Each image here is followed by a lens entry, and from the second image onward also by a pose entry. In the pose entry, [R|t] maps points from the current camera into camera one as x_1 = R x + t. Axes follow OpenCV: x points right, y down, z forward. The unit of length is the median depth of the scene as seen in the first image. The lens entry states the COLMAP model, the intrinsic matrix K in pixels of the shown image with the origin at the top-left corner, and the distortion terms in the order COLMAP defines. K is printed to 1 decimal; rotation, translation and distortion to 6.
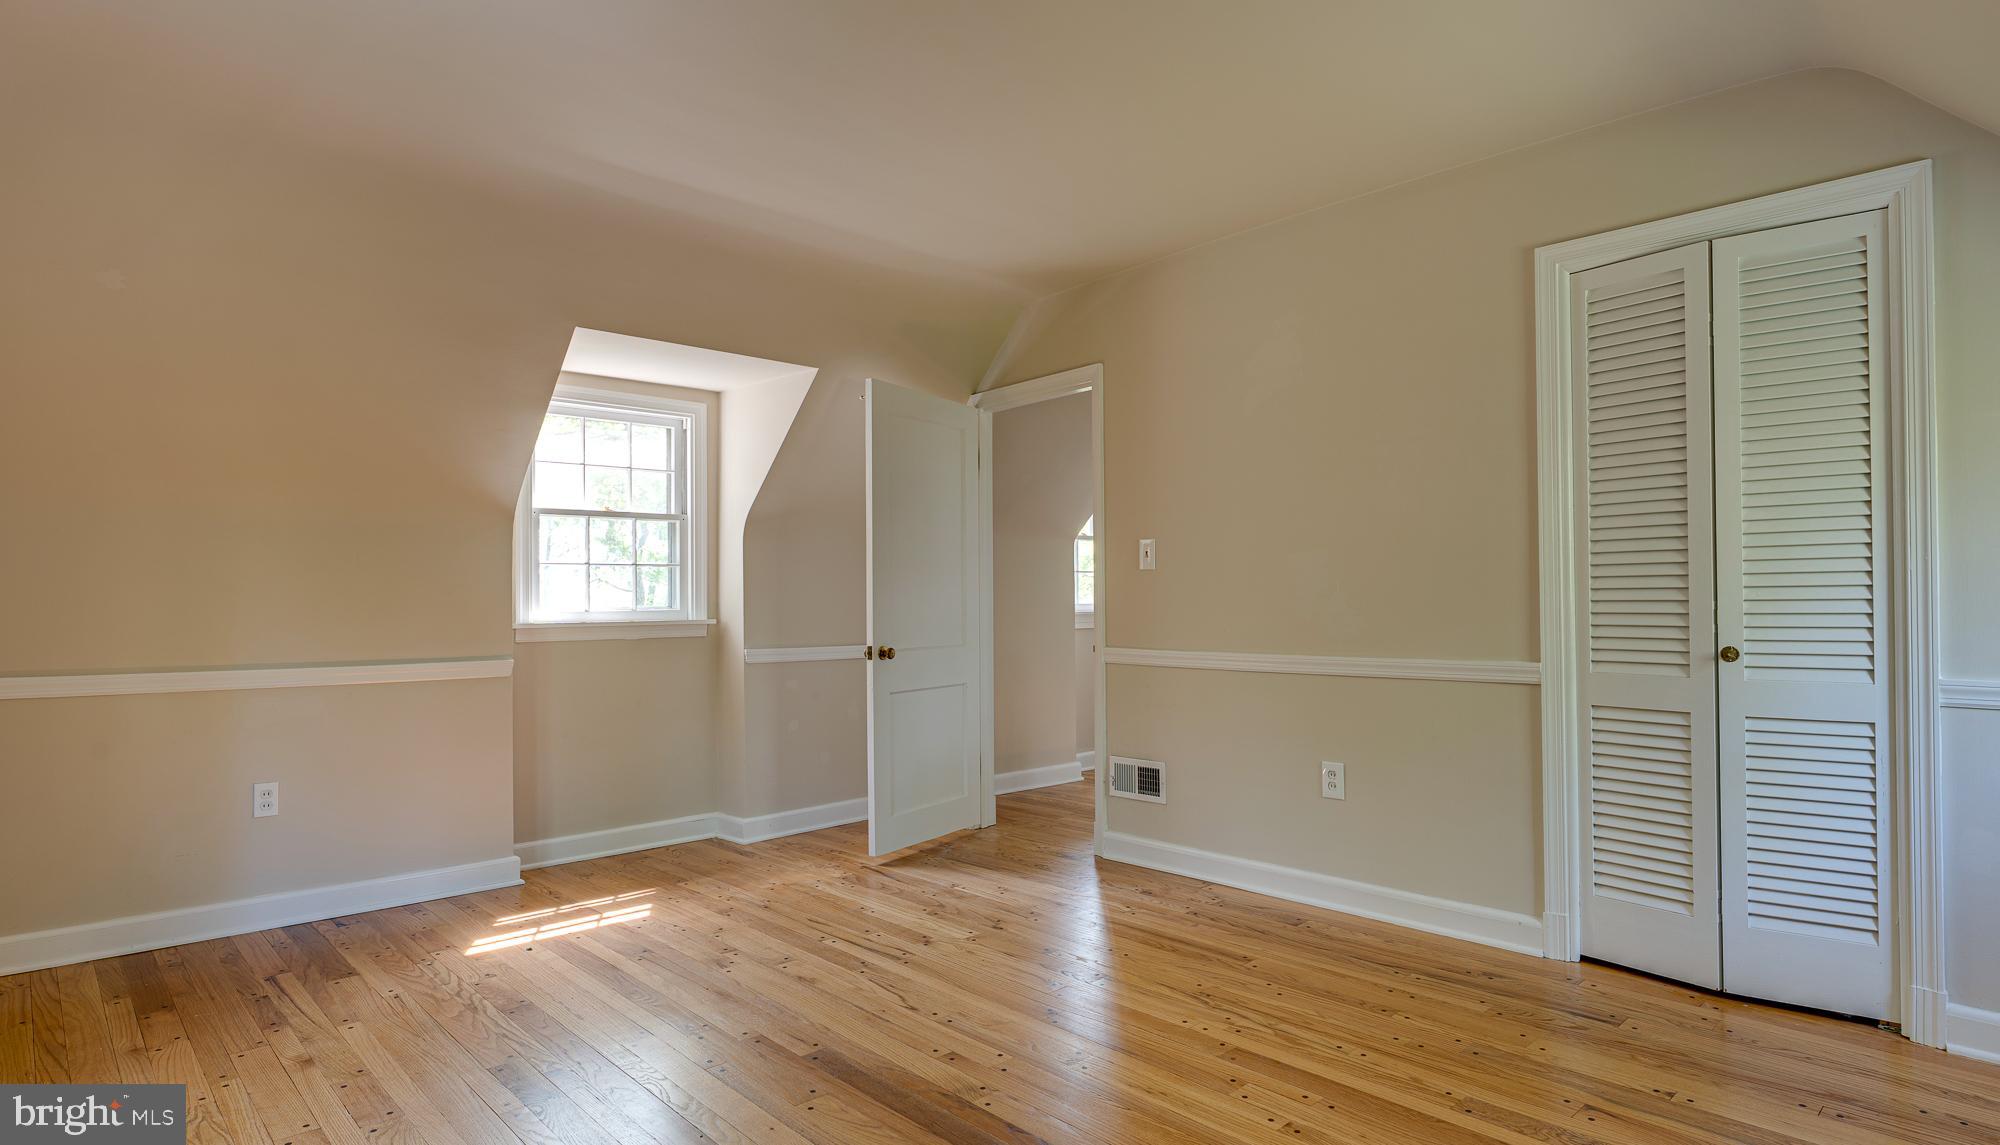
lens RADIAL K [[1063.5, 0, 998.6], [0, 1063.5, 592.7], [0, 0, 1]] dist [-0.001521, -0.000002]
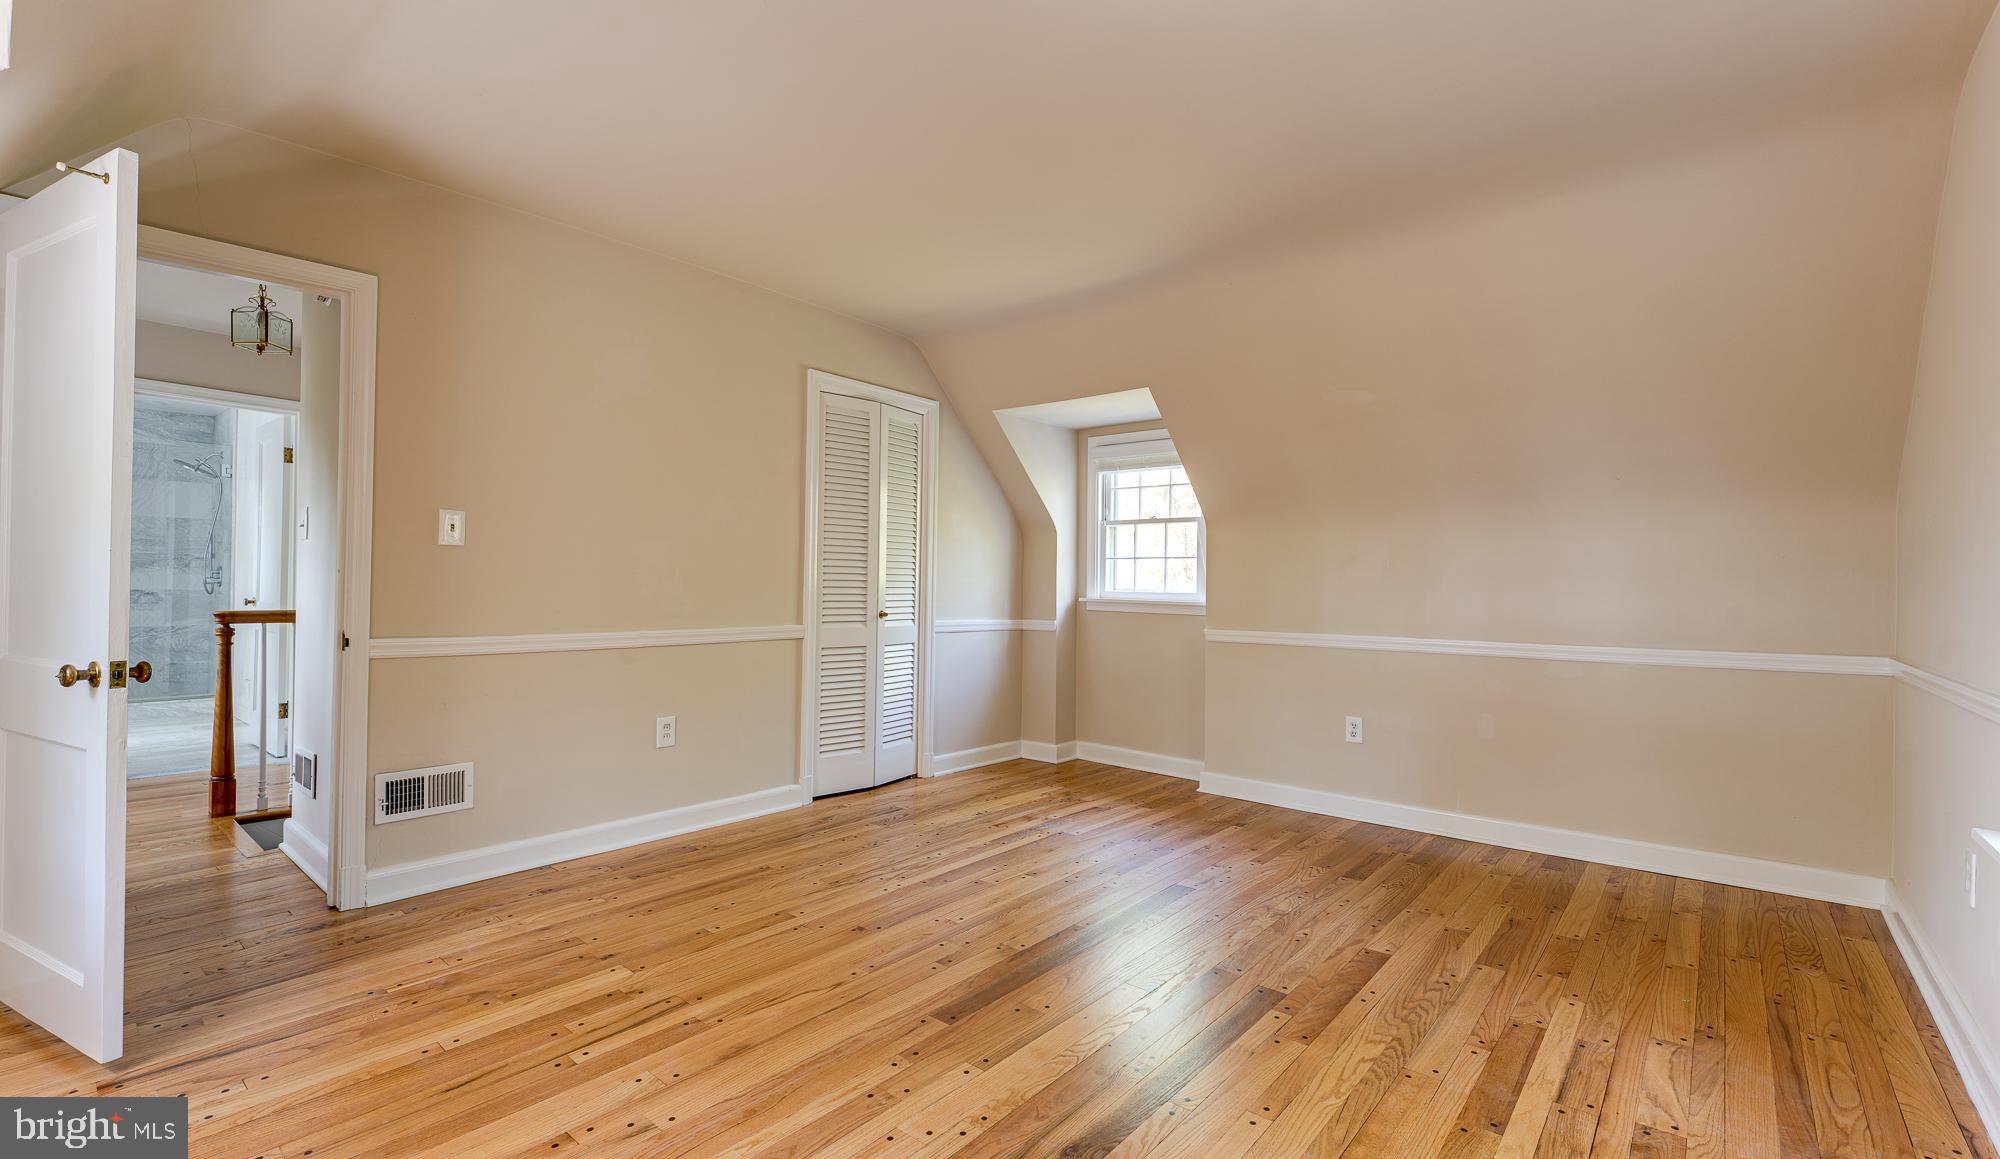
lens RADIAL K [[897.0, 0, 1000.0], [0, 897.0, 579.5], [0, 0, 1]] dist [-0.001728, -0.000318]
pose [[-0.144752, 0.009833, 0.989419, -0.880751], [-0.022227, 0.999666, -0.013186, 0.008402], [-0.989218, -0.023901, -0.144485, 0.897658]]
